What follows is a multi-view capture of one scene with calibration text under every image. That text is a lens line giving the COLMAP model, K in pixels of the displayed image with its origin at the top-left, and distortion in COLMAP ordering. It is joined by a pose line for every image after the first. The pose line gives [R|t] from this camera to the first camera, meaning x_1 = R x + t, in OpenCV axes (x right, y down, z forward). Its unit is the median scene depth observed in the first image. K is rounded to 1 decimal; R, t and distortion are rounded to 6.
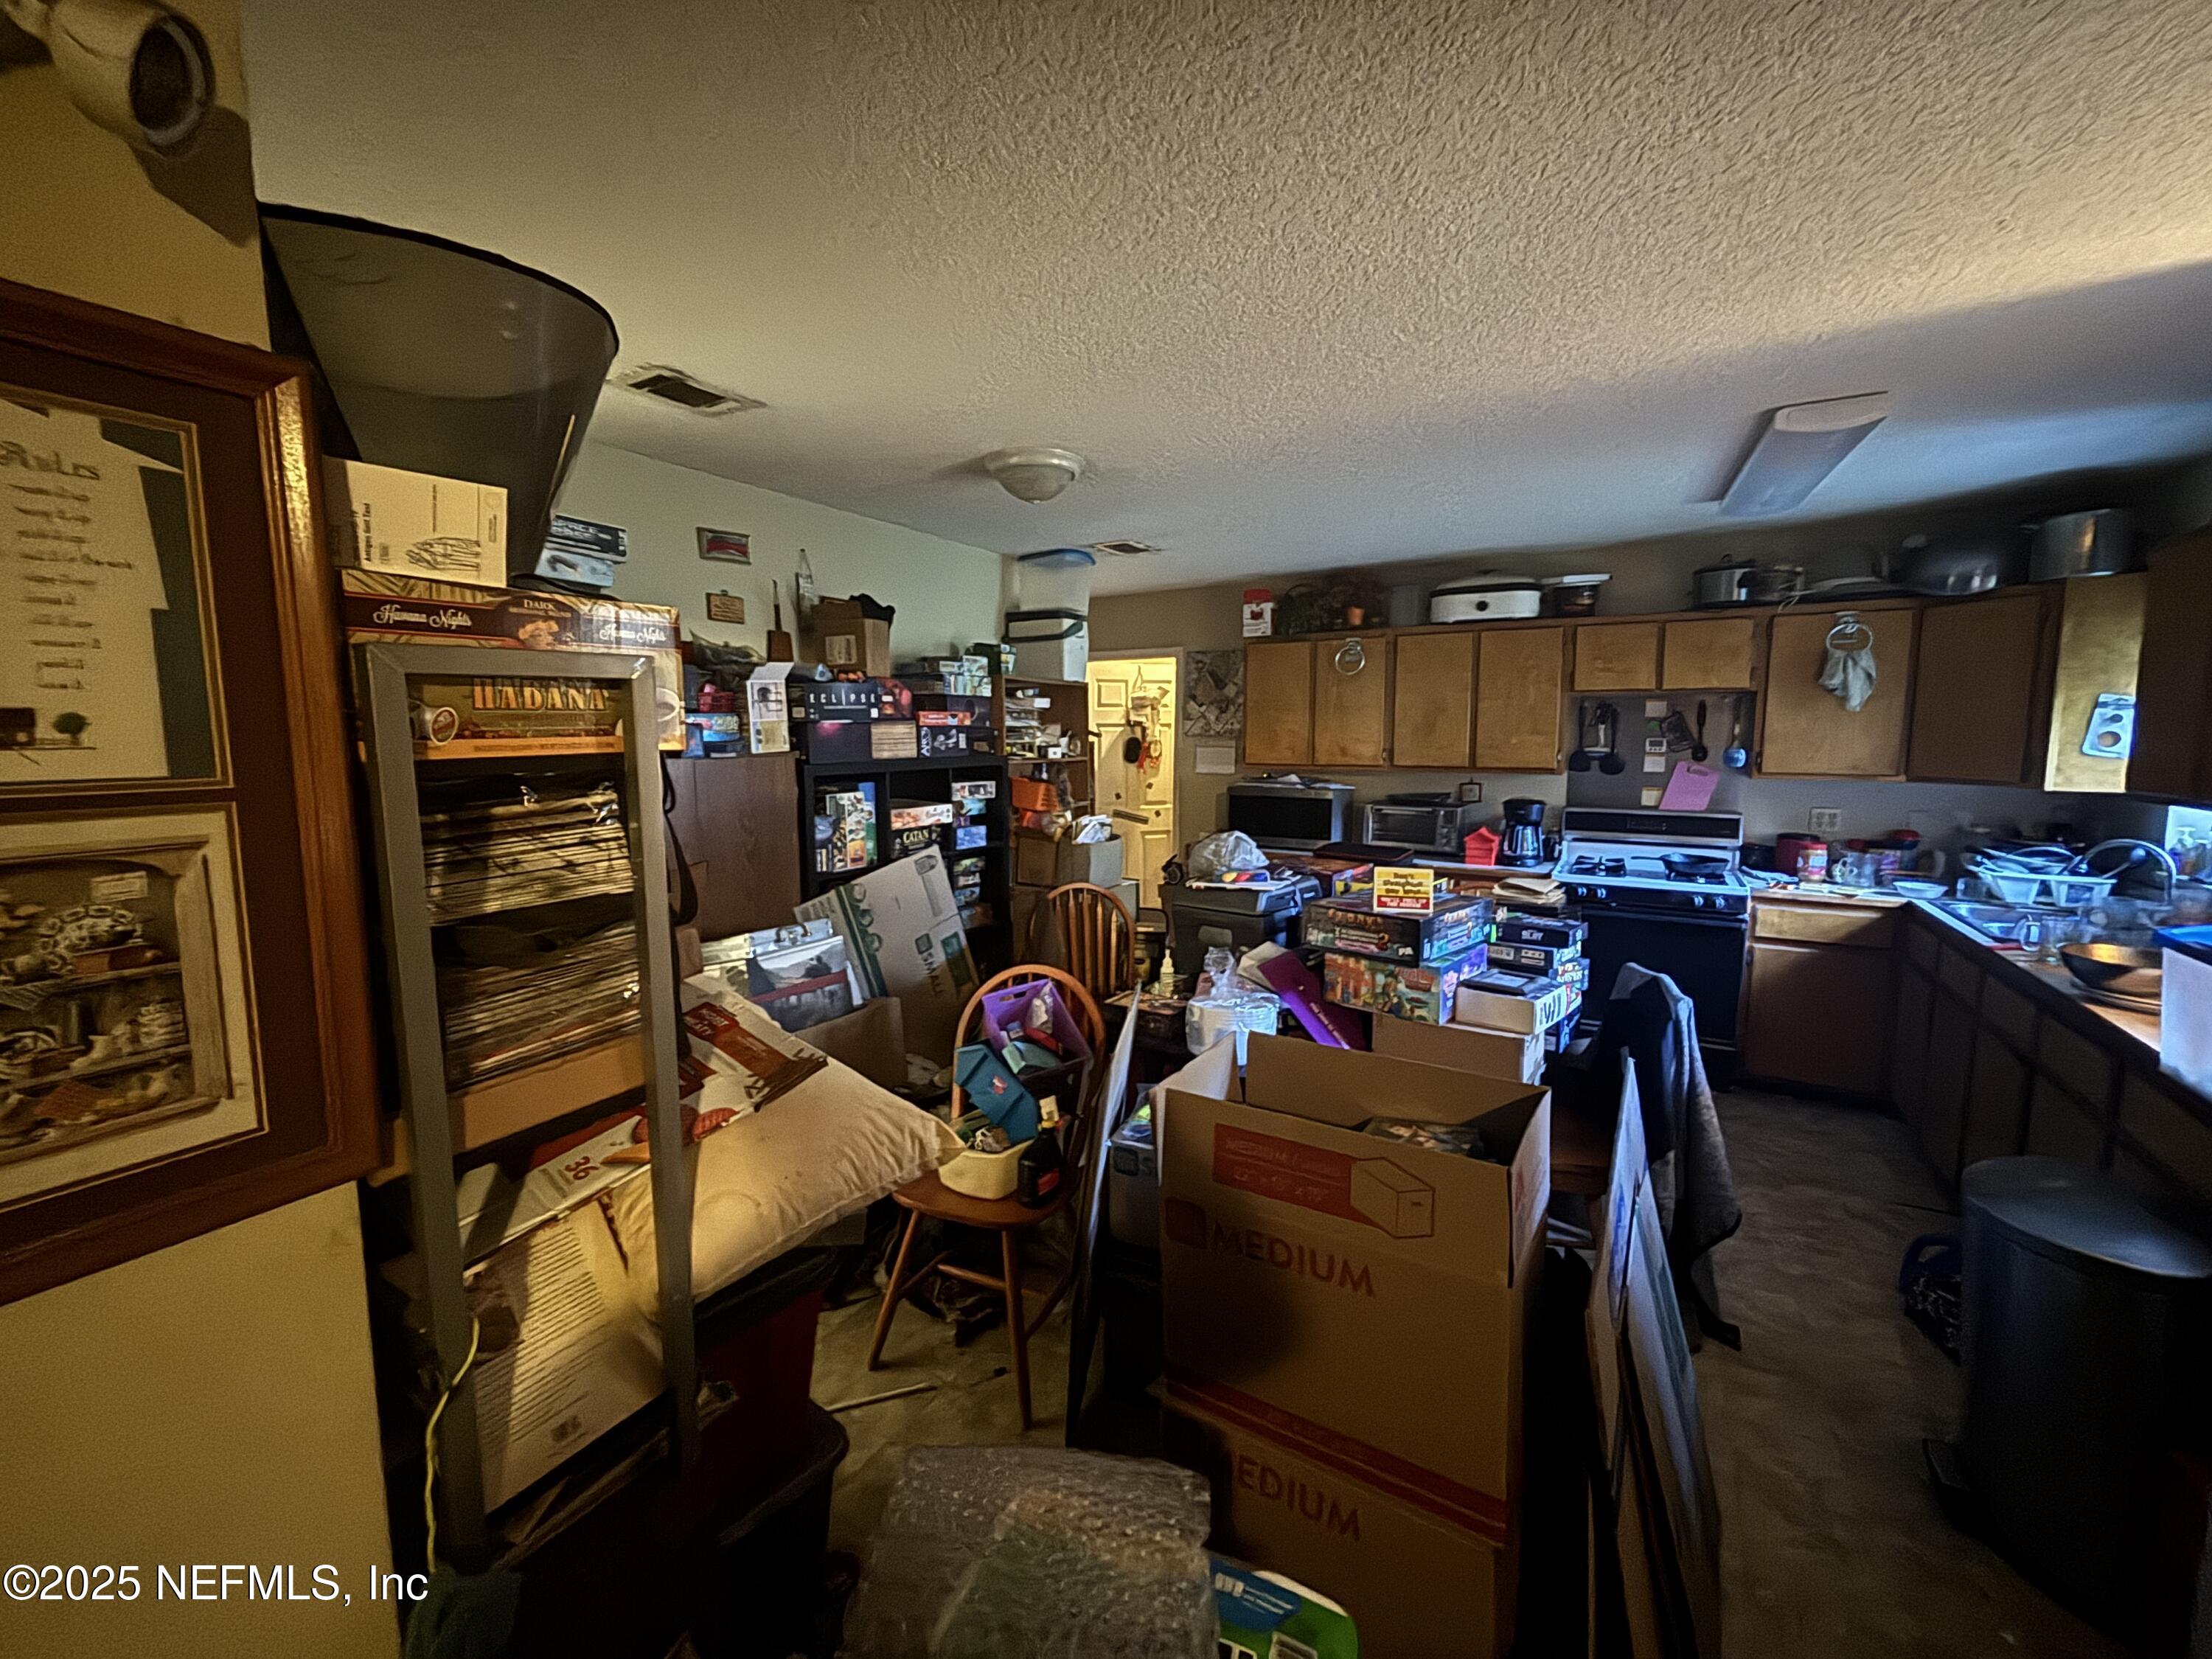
lens RADIAL K [[891.5, 0, 1106.0], [0, 891.5, 829.5], [0, 0, 1]] dist [-0.002098, 0.000224]
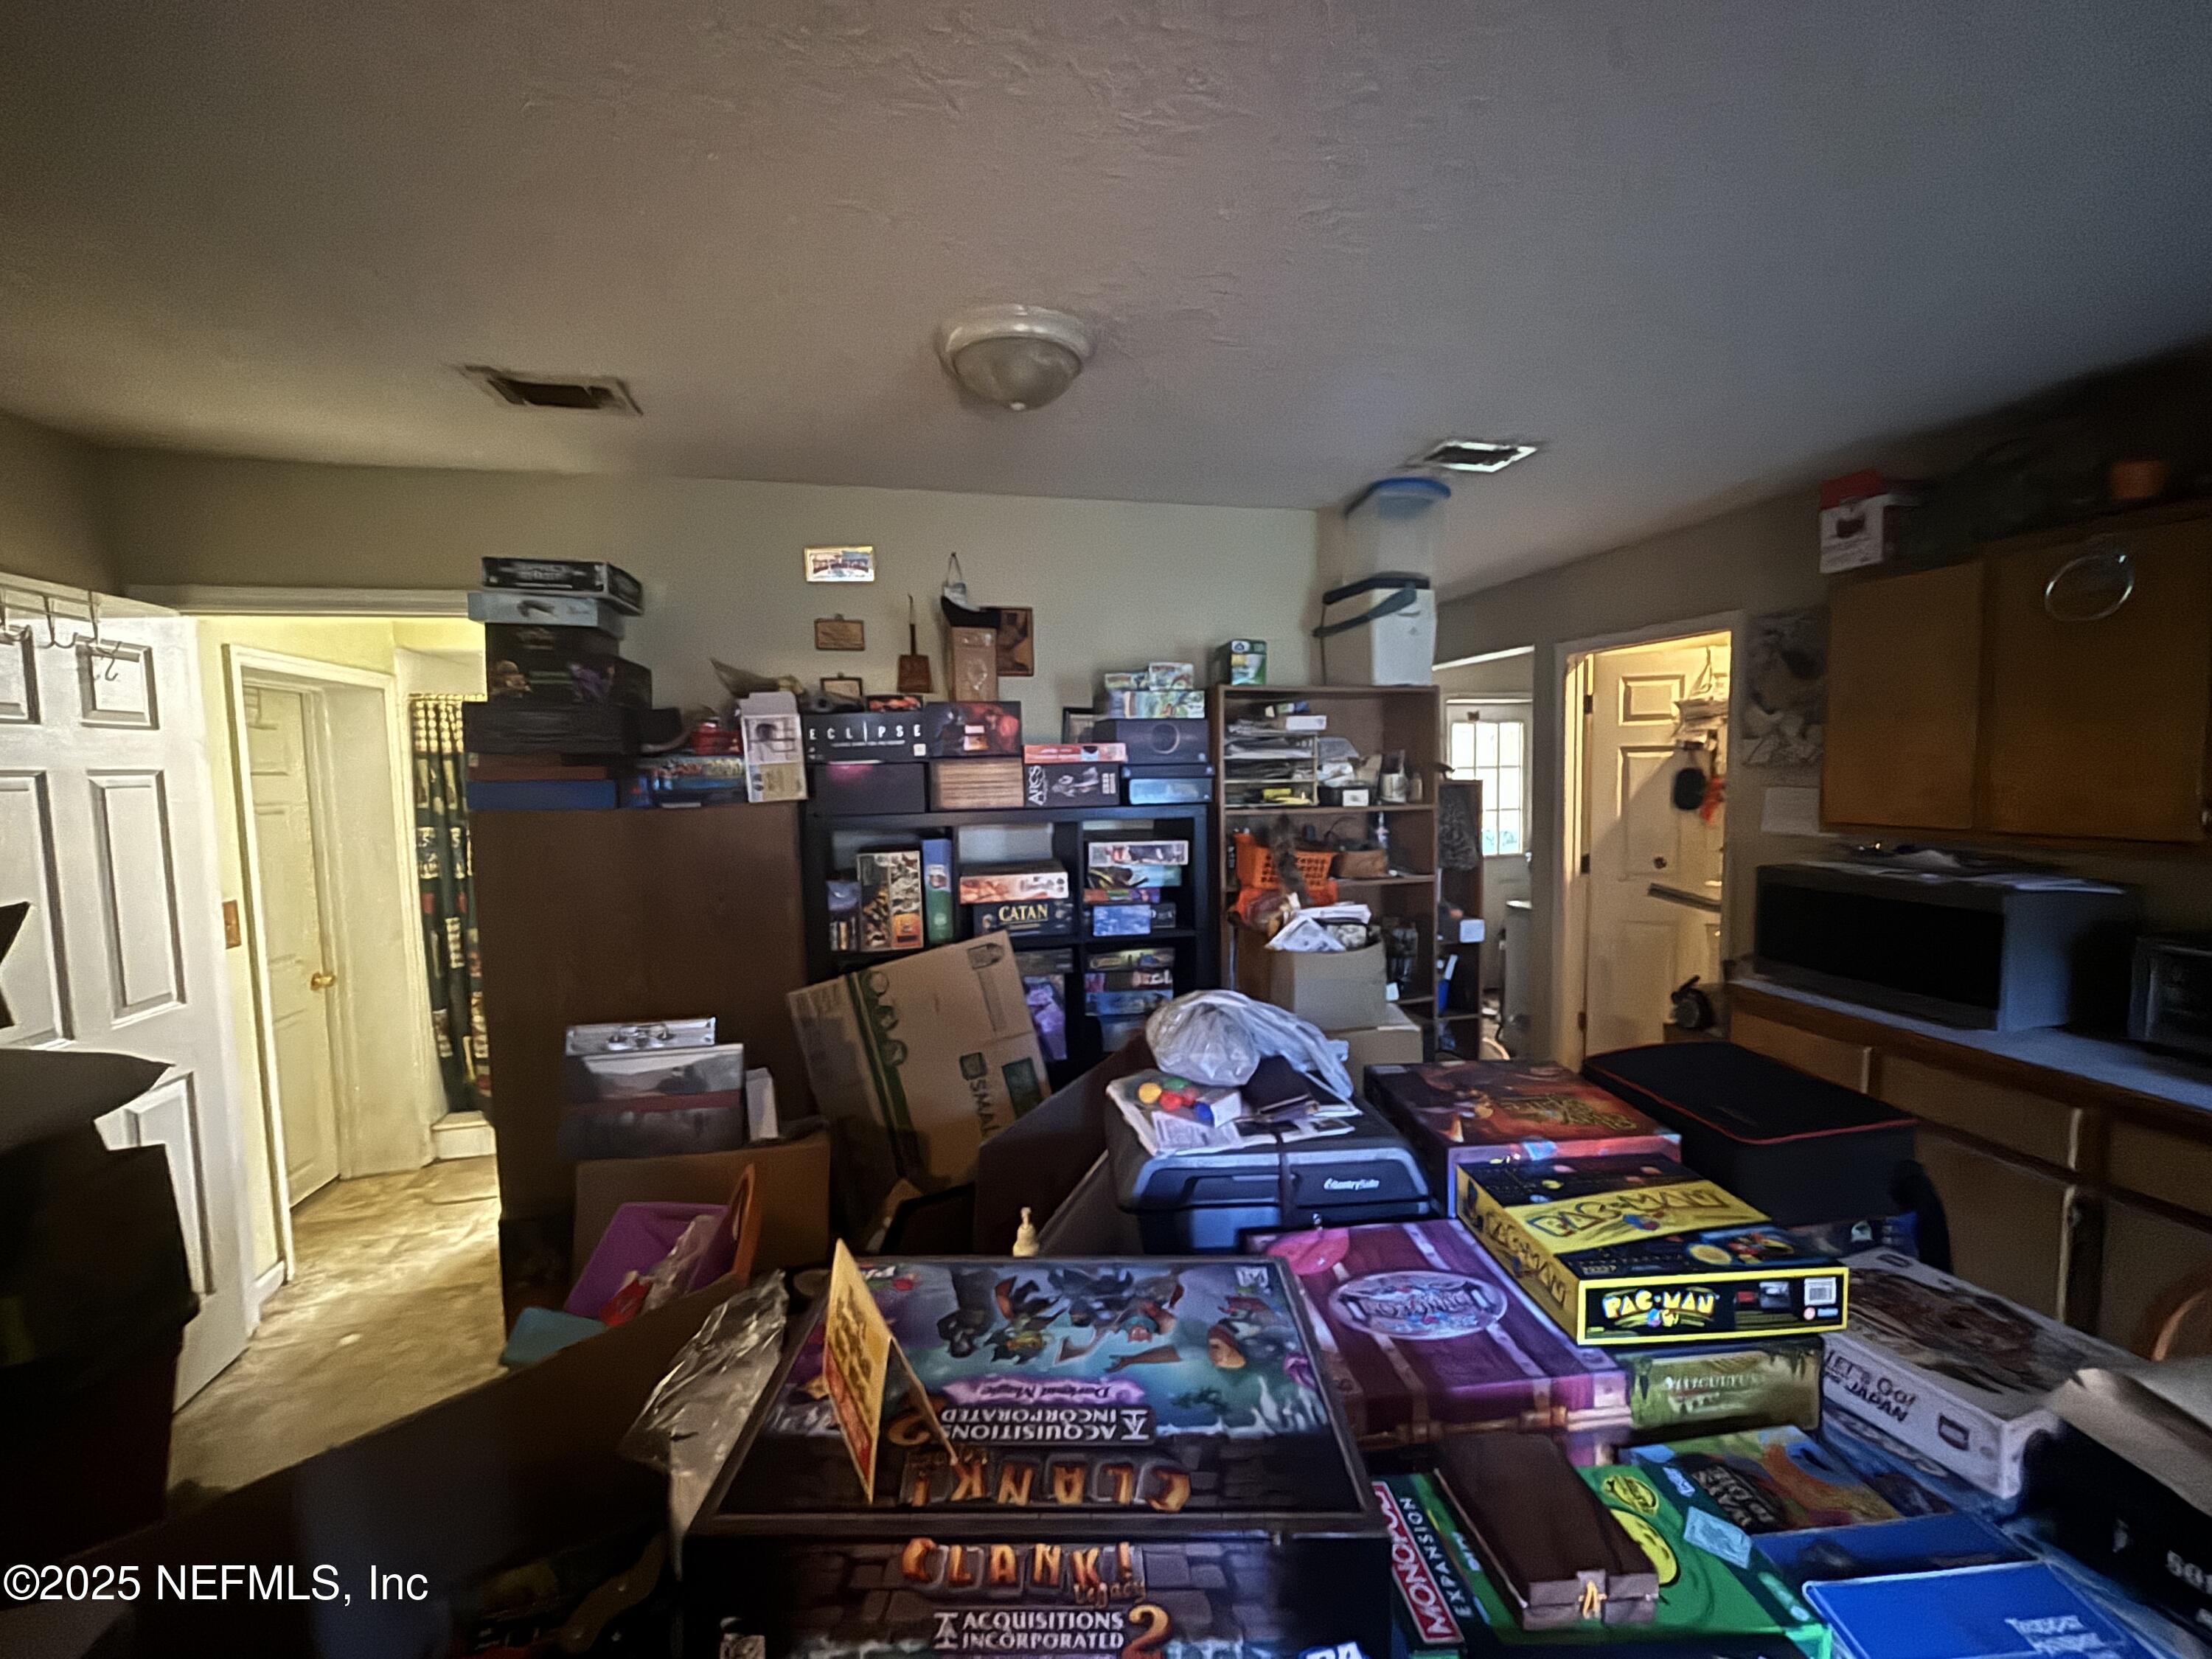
lens RADIAL K [[908.2, 0, 1091.9], [0, 908.2, 820.8], [0, 0, 1]] dist [0.007159, 0.000203]
pose [[0.696296, 0.036117, -0.716845, 0.351914], [-0.063321, 0.997930, -0.011226, -0.062039], [0.714956, 0.053208, 0.697142, 0.497816]]
